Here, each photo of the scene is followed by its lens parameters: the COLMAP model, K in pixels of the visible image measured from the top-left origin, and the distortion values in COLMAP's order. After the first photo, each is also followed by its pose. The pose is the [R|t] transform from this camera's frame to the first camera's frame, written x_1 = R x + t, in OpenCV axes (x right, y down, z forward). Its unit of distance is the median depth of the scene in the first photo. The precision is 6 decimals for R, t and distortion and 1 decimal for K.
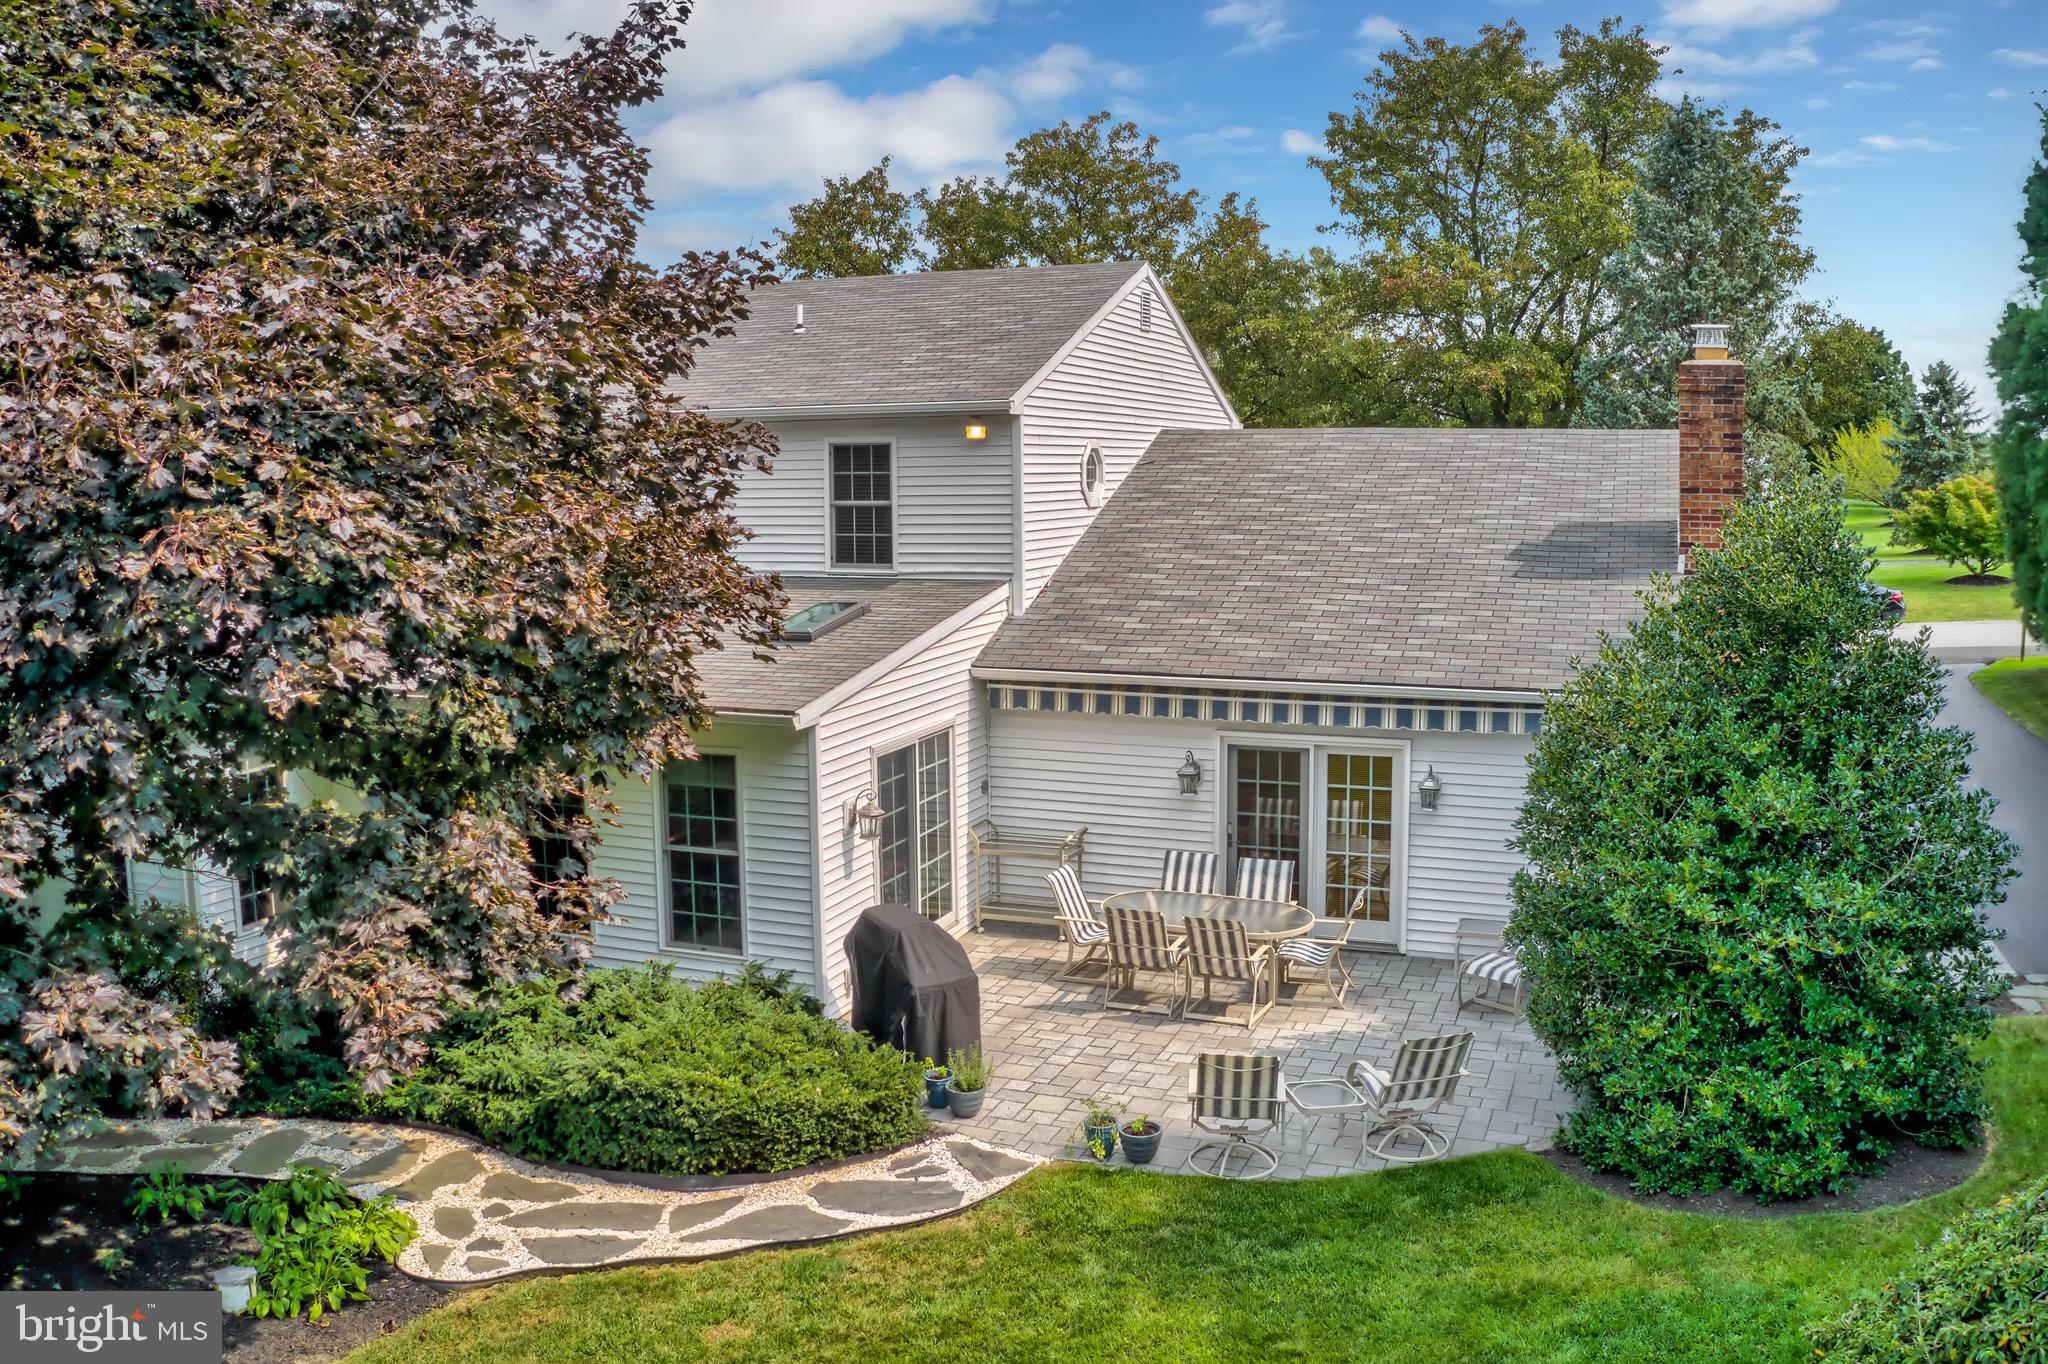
lens RADIAL K [[1736.5, 0, 1074.5], [0, 1736.5, 684.3], [0, 0, 1]] dist [-0.239481, 0.067598]
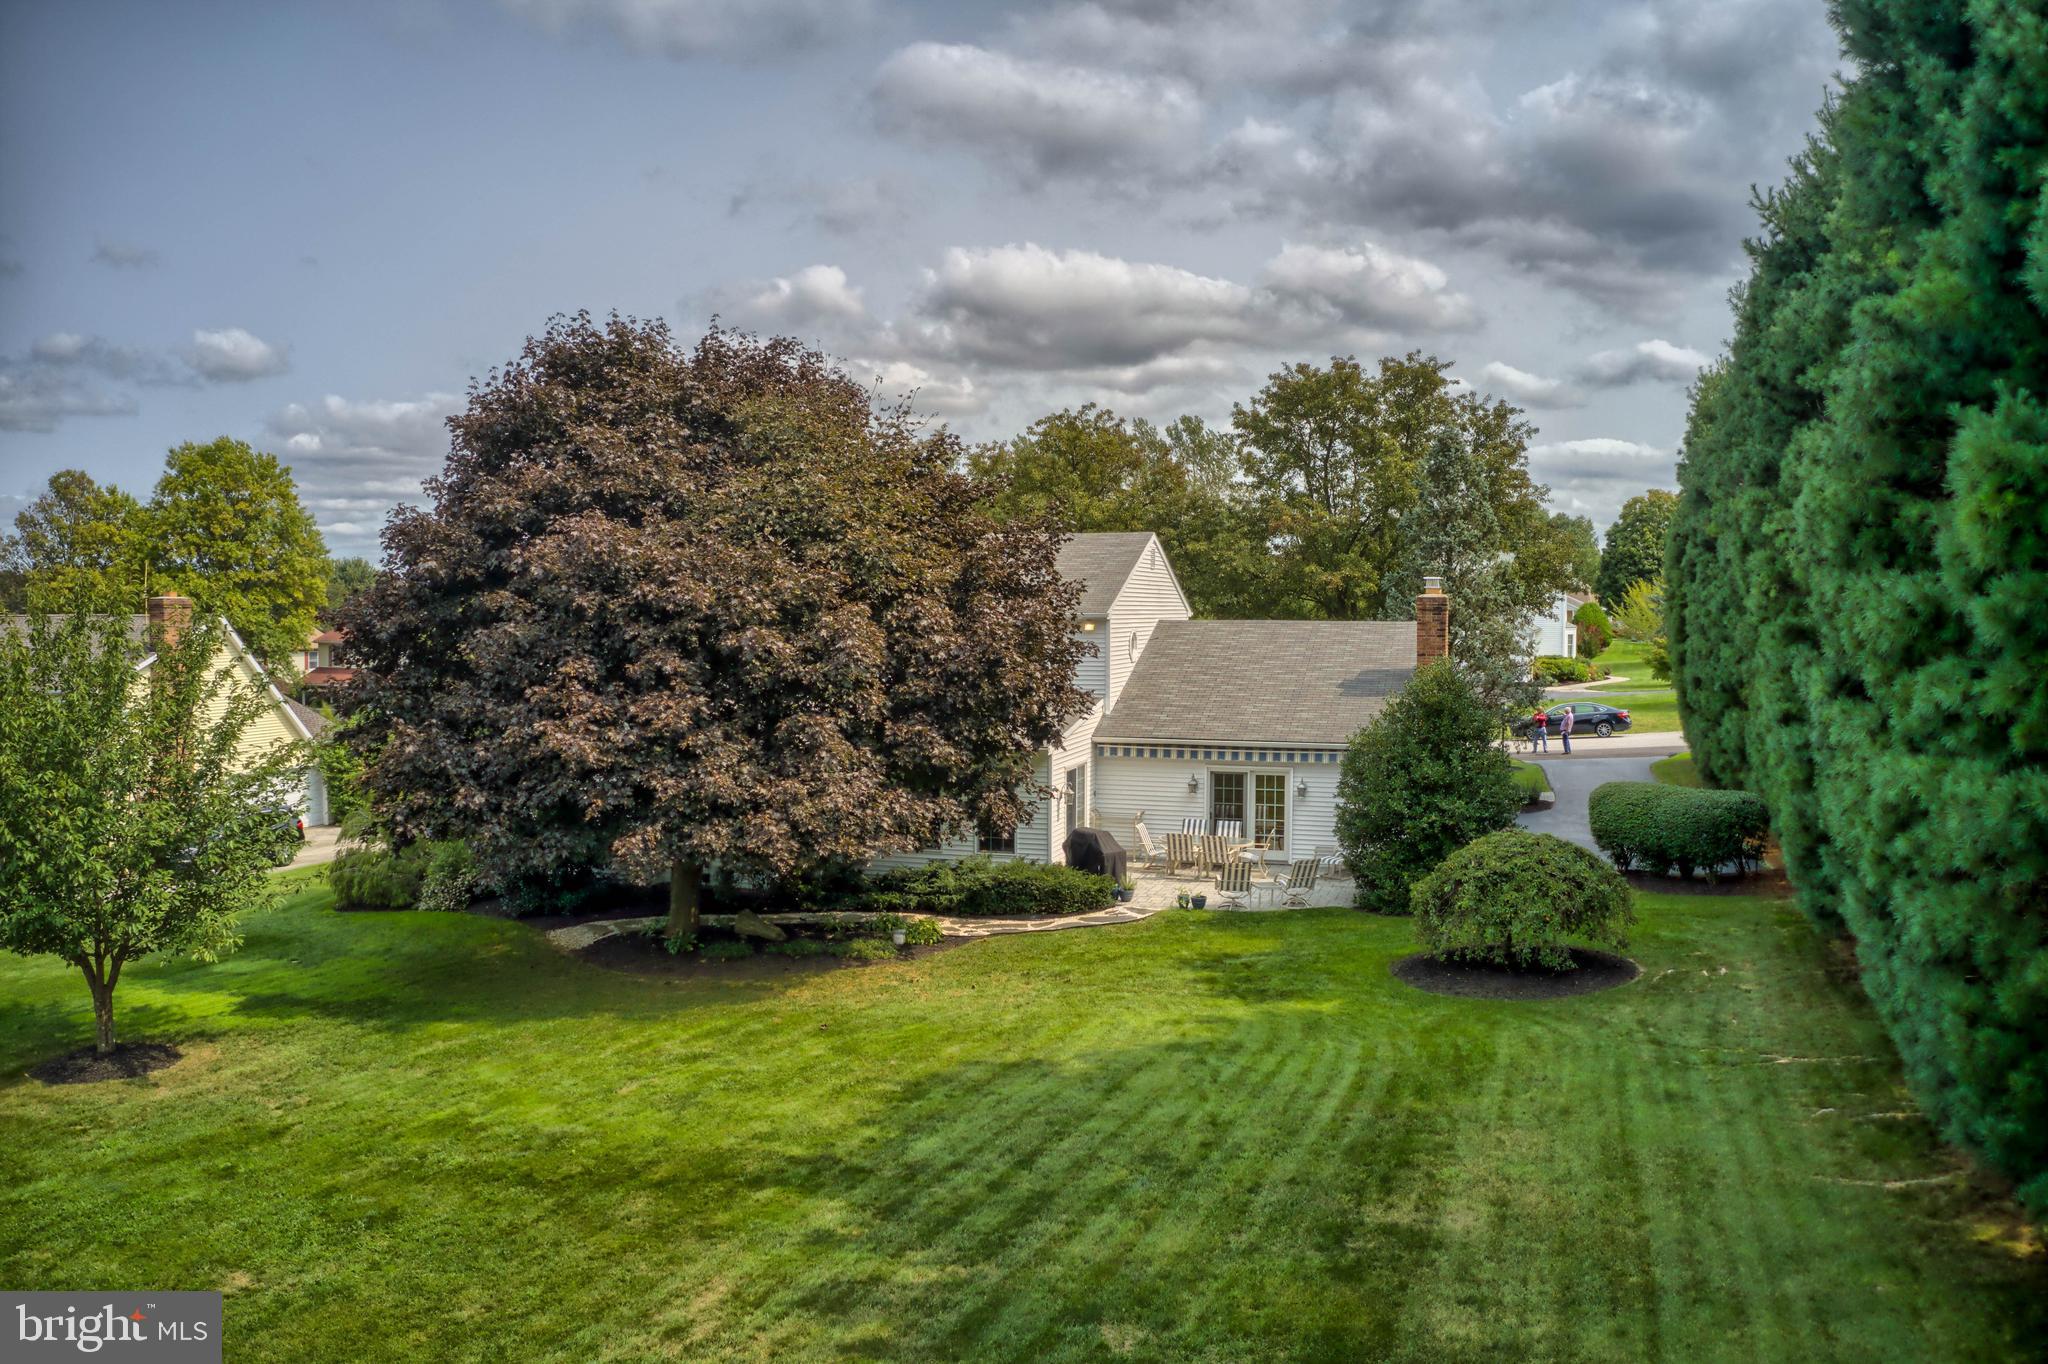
lens RADIAL K [[1710.2, 0, 1024.0], [0, 1710.2, 682.0], [0, 0, 1]] dist [-0.234423, 0.060320]
pose [[0.998836, 0.006135, 0.047850, -0.256720], [-0.002346, 0.996885, -0.078840, 0.094637], [-0.048185, 0.078636, 0.995738, -1.174509]]
